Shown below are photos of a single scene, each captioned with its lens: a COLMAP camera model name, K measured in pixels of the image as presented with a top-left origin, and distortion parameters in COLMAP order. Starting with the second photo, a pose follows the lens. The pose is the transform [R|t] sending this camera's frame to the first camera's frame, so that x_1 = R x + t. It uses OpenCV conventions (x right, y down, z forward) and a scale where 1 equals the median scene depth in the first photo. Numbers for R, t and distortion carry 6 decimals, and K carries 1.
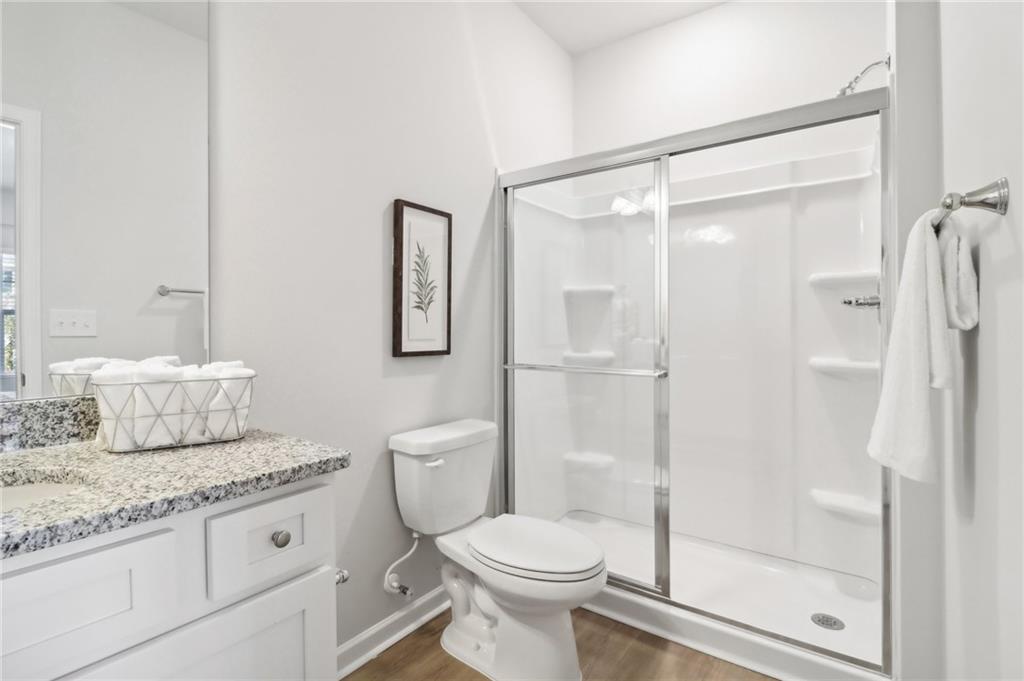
lens RADIAL K [[481.4, 0, 511.3], [0, 481.4, 332.9], [0, 0, 1]] dist [0.001919, -0.014241]
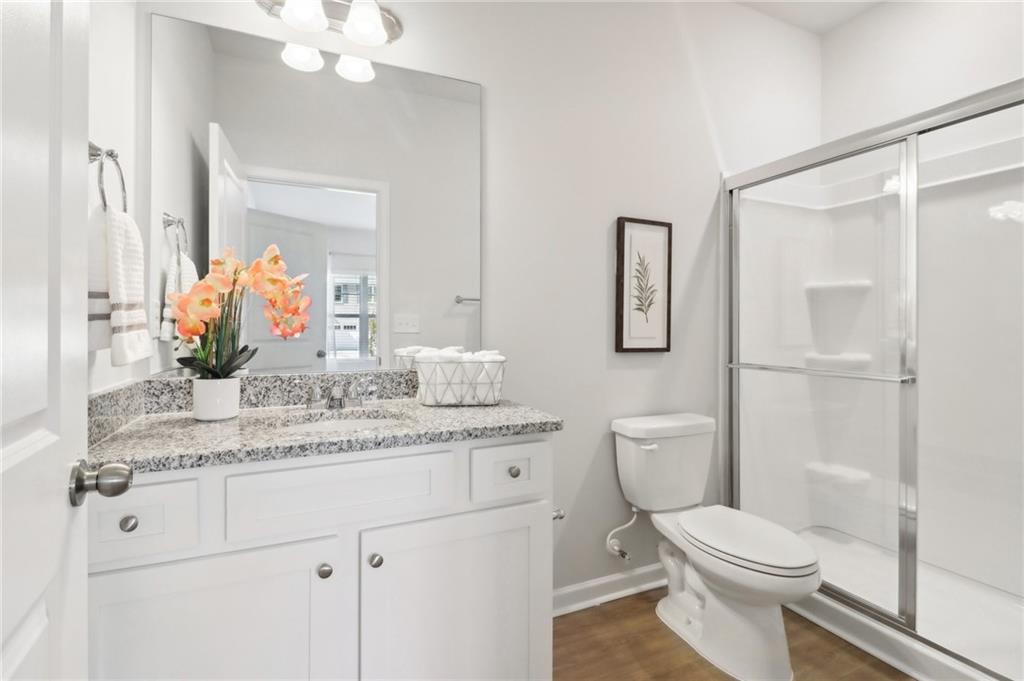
lens RADIAL K [[487.8, 0, 519.1], [0, 487.8, 328.9], [0, 0, 1]] dist [0.003725, -0.017332]
pose [[0.869447, 0.003089, -0.494017, 0.131282], [-0.006912, 0.999959, -0.005913, 0.002115], [0.493978, 0.008556, 0.869432, -0.140879]]
